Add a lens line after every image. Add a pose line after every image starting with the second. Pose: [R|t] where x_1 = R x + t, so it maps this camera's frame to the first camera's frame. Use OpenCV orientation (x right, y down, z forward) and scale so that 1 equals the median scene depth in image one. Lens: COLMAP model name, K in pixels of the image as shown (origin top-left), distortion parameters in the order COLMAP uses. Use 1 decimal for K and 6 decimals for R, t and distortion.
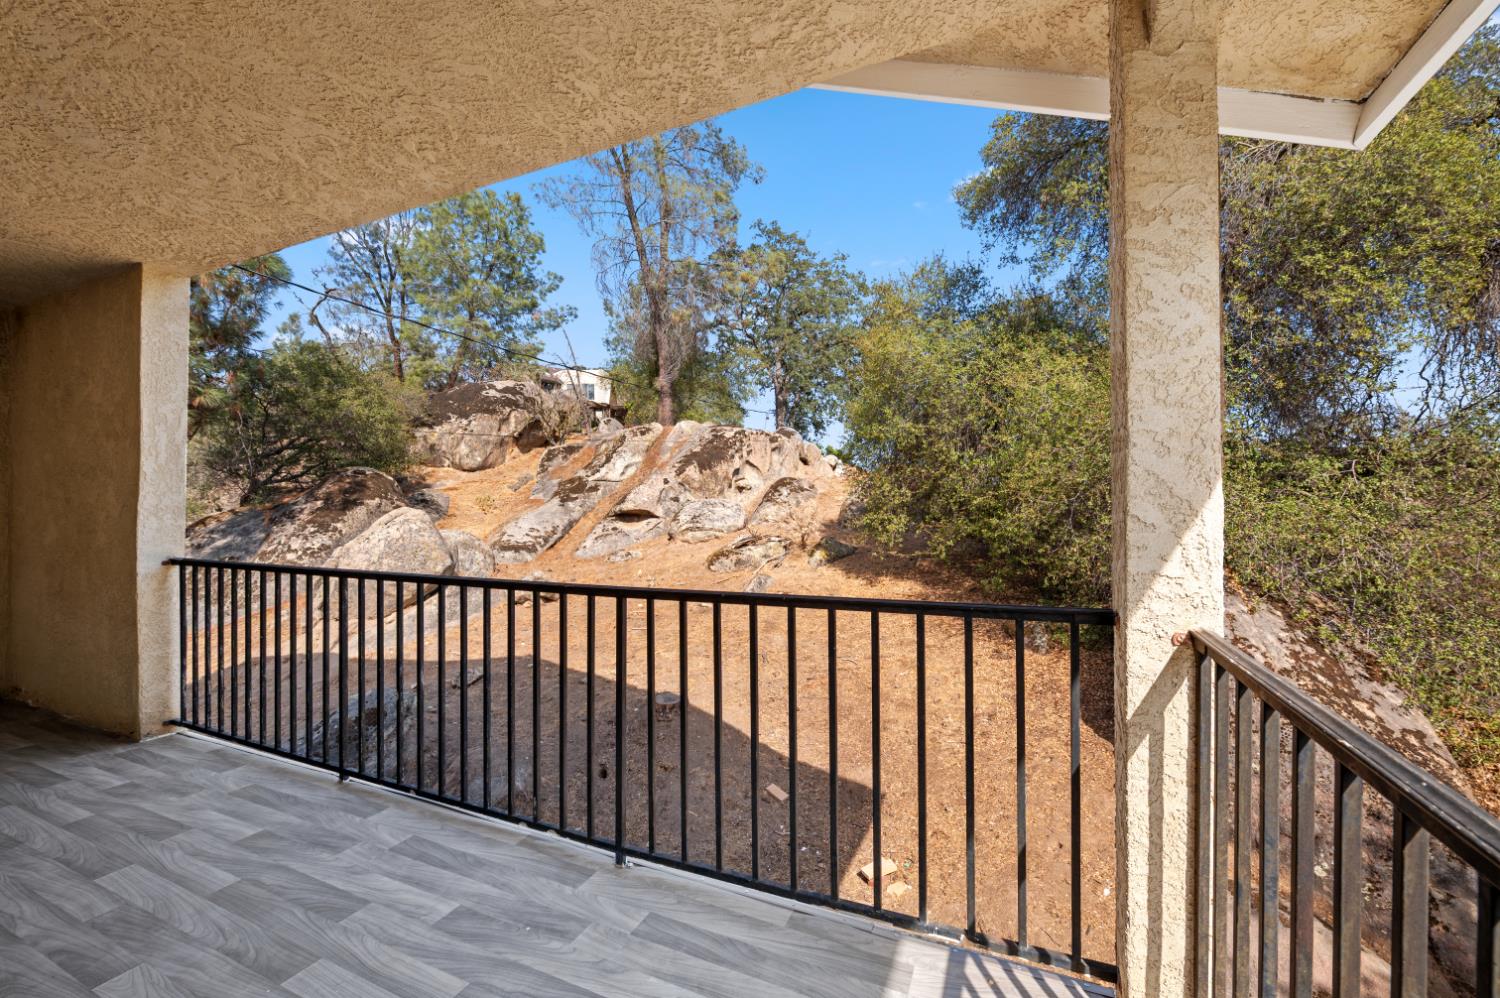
lens RADIAL K [[604.8, 0, 747.9], [0, 604.8, 508.1], [0, 0, 1]] dist [-0.002414, -0.000274]
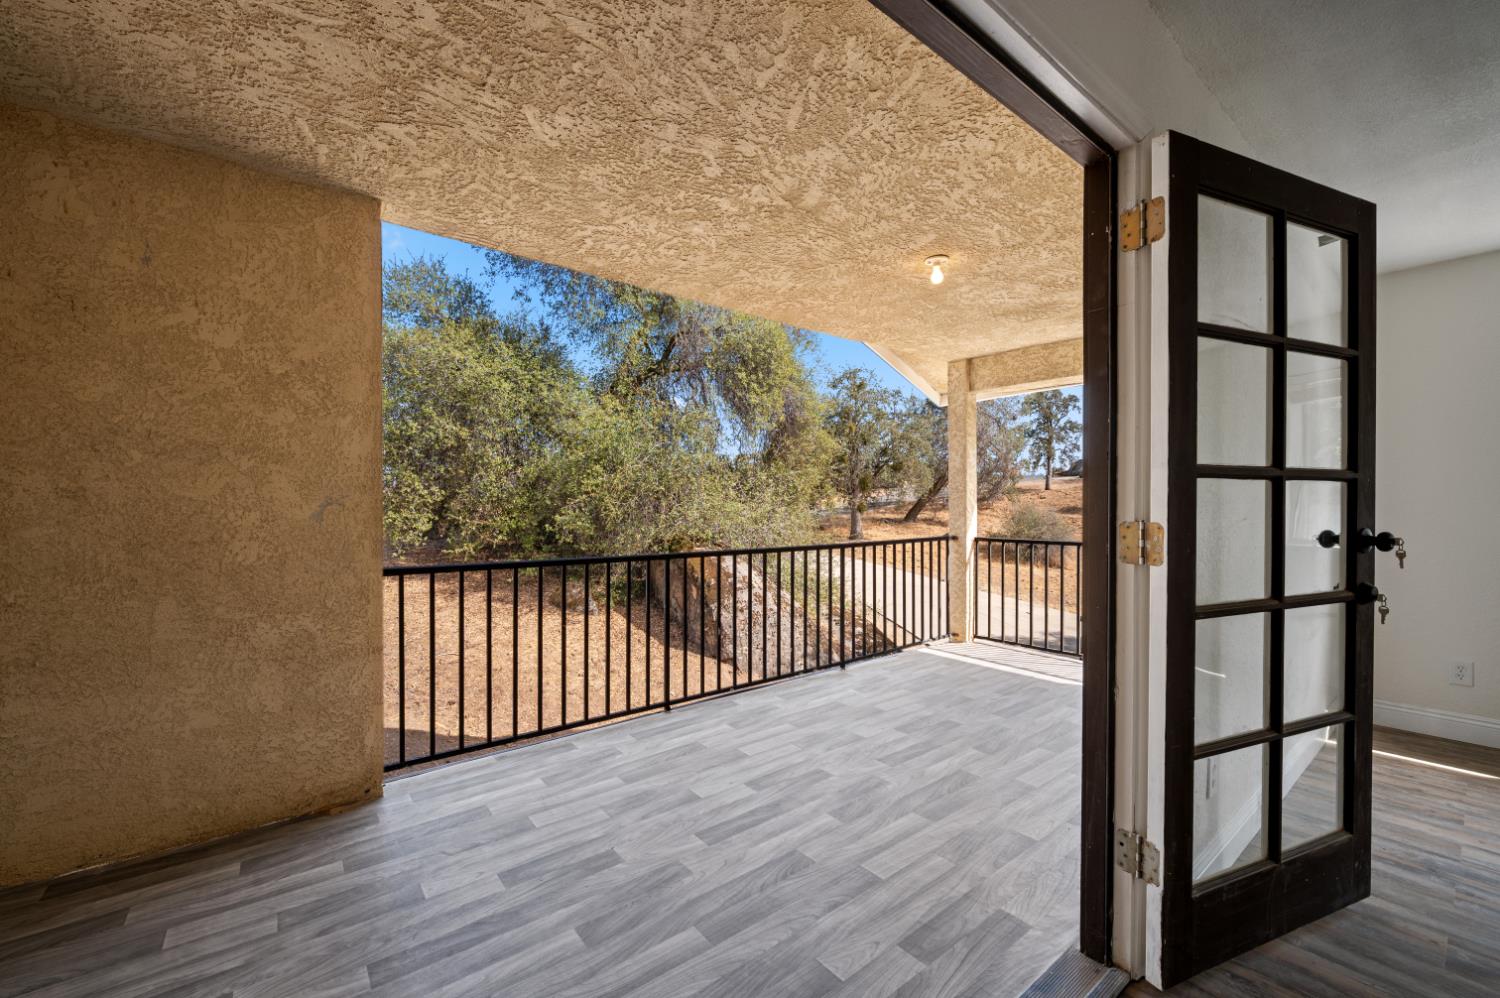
lens RADIAL K [[614.5, 0, 747.1], [0, 614.5, 514.9], [0, 0, 1]] dist [-0.007550, -0.000097]
pose [[0.451768, -0.010319, 0.892076, -2.017387], [-0.002998, 0.999910, 0.013085, -0.001476], [-0.892130, -0.008586, 0.451697, 0.262438]]
